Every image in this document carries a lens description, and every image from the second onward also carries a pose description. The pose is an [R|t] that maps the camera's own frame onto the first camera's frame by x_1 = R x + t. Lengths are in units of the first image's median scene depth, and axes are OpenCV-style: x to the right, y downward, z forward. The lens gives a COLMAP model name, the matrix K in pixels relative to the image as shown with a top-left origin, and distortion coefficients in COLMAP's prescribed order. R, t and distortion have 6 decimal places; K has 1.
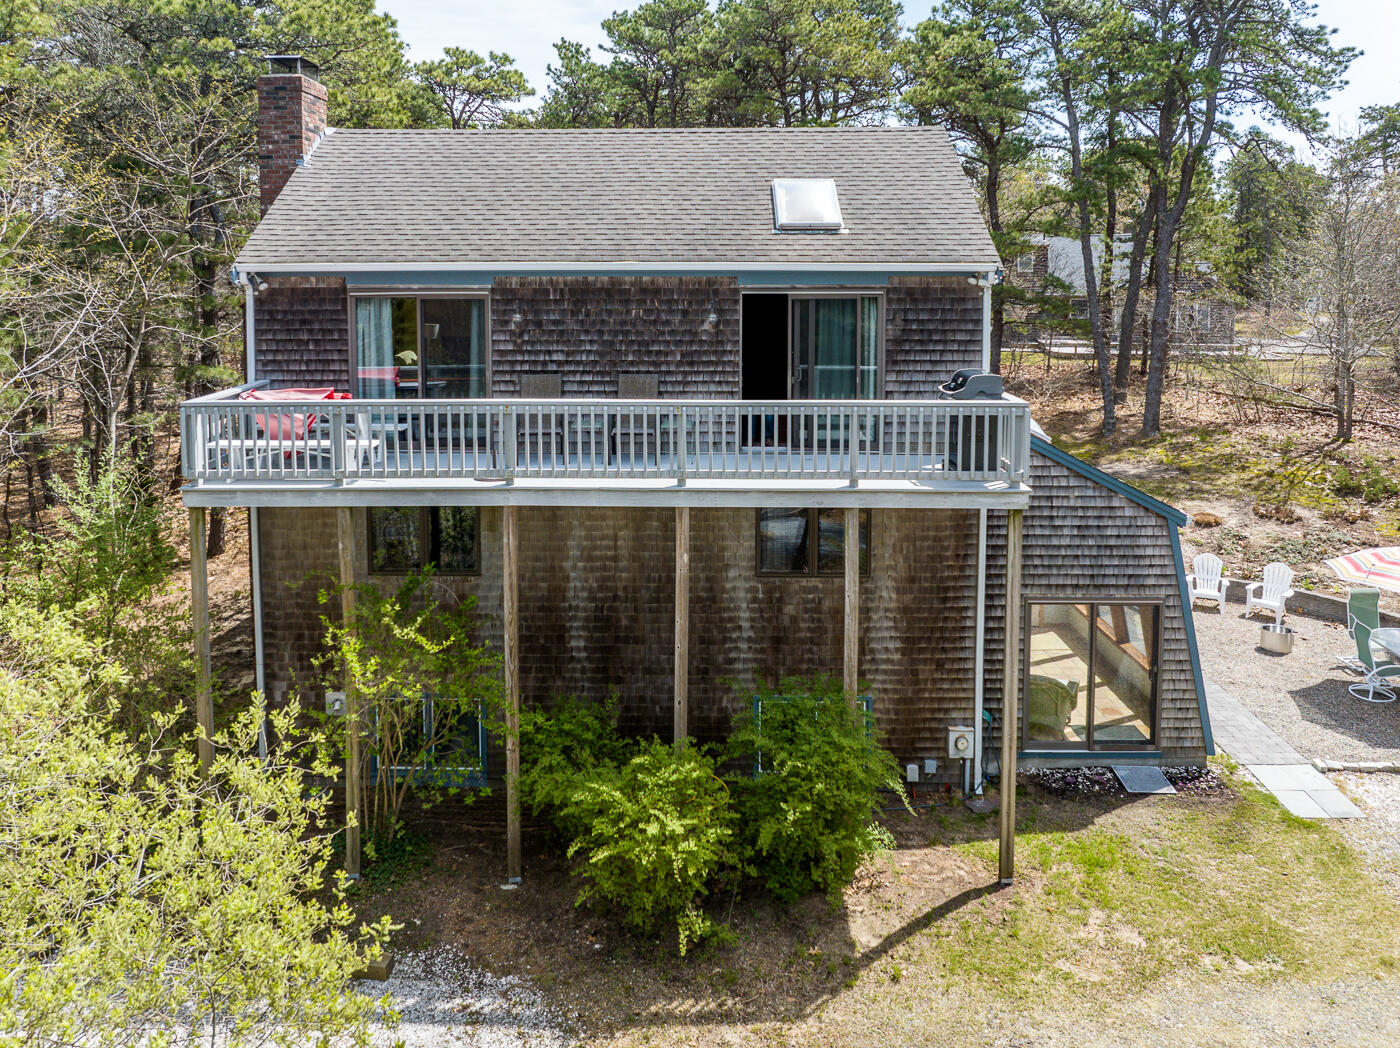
lens RADIAL K [[927.3, 0, 700.0], [0, 927.3, 524.0], [0, 0, 1]] dist [-0.033343, -0.001387]
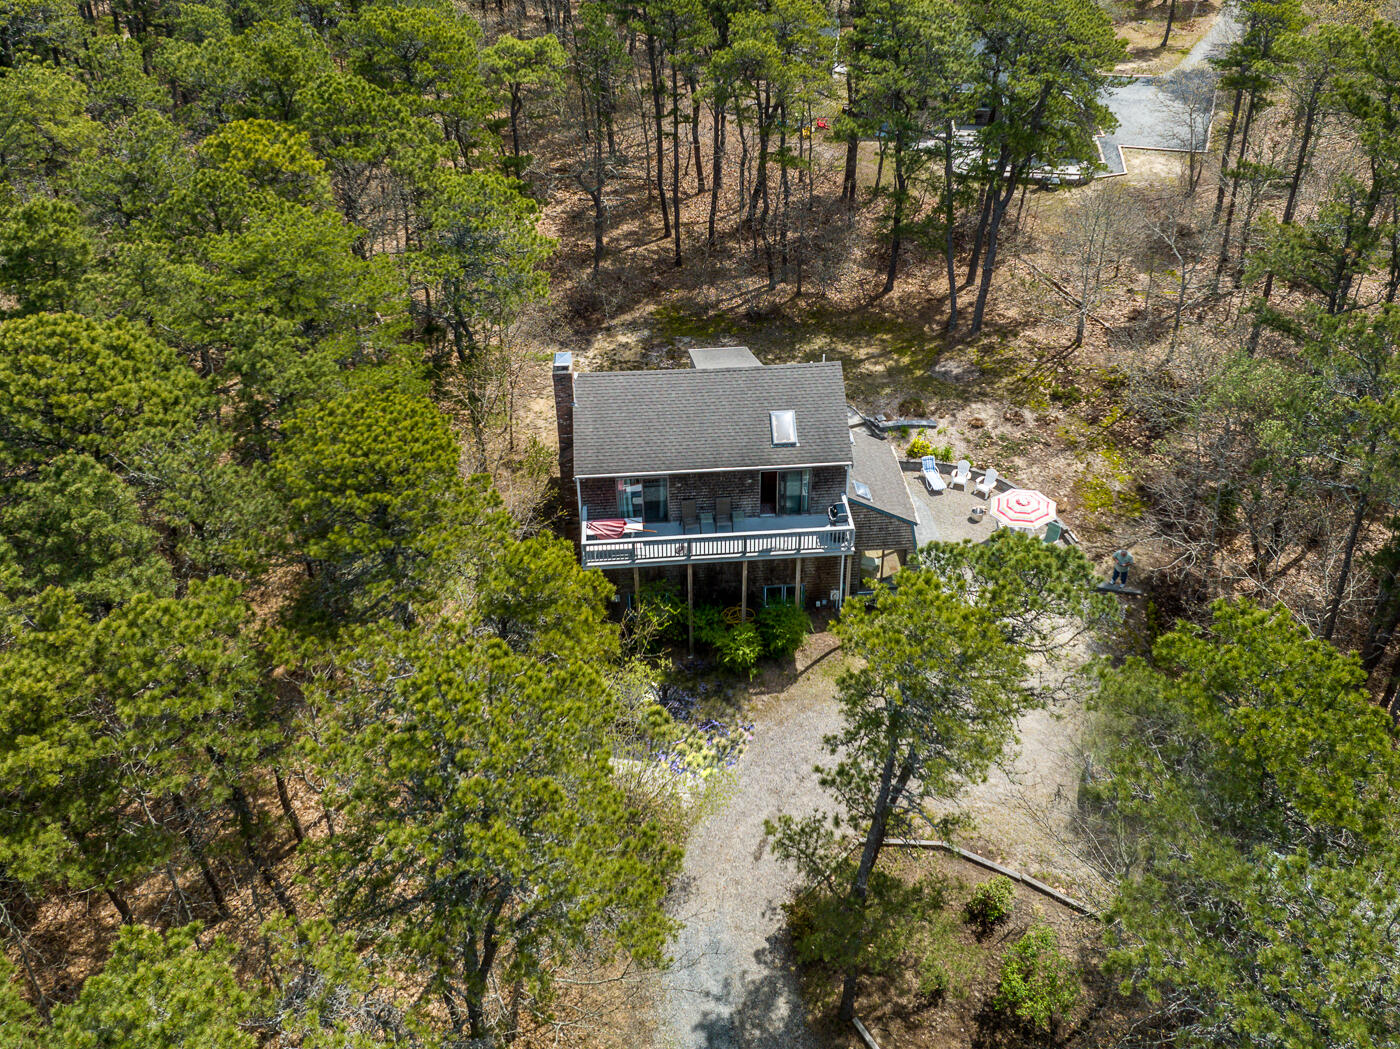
lens RADIAL K [[927.3, 0, 700.0], [0, 927.3, 524.5], [0, 0, 1]] dist [-0.033343, -0.001387]
pose [[0.997532, -0.059766, 0.036861, -0.239787], [0.034426, 0.873773, 0.485115, -1.411295], [-0.061201, -0.482648, 0.873673, -1.440882]]
